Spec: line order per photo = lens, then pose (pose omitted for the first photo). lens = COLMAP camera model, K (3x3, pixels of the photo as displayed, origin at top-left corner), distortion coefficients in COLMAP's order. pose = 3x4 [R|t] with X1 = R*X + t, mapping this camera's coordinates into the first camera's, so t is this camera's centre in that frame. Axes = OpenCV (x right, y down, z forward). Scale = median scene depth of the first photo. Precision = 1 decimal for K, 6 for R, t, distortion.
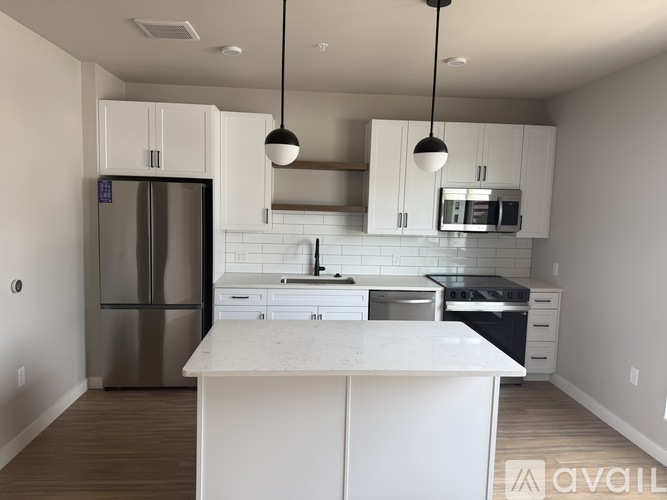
lens RADIAL K [[461.1, 0, 333.5], [0, 461.1, 250.0], [0, 0, 1]] dist [0.149611, -0.228085]
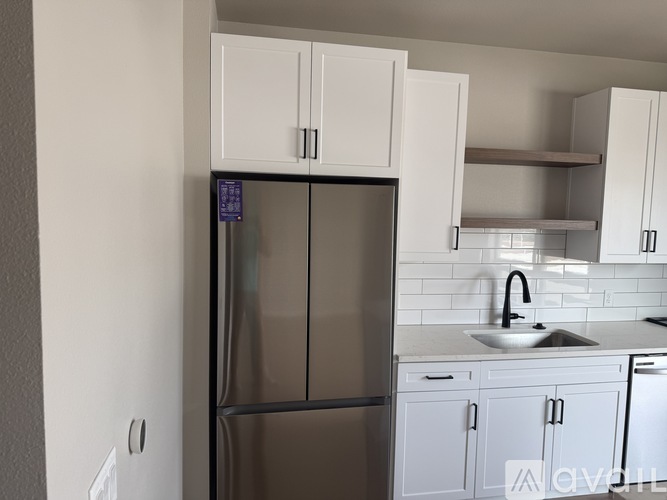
lens RADIAL K [[461.1, 0, 333.5], [0, 461.1, 250.0], [0, 0, 1]] dist [0.149611, -0.228085]
pose [[0.992920, -0.016351, 0.117657, -0.377393], [0.019177, 0.999553, -0.022927, -0.045544], [-0.117230, 0.025021, 0.992790, 0.395716]]
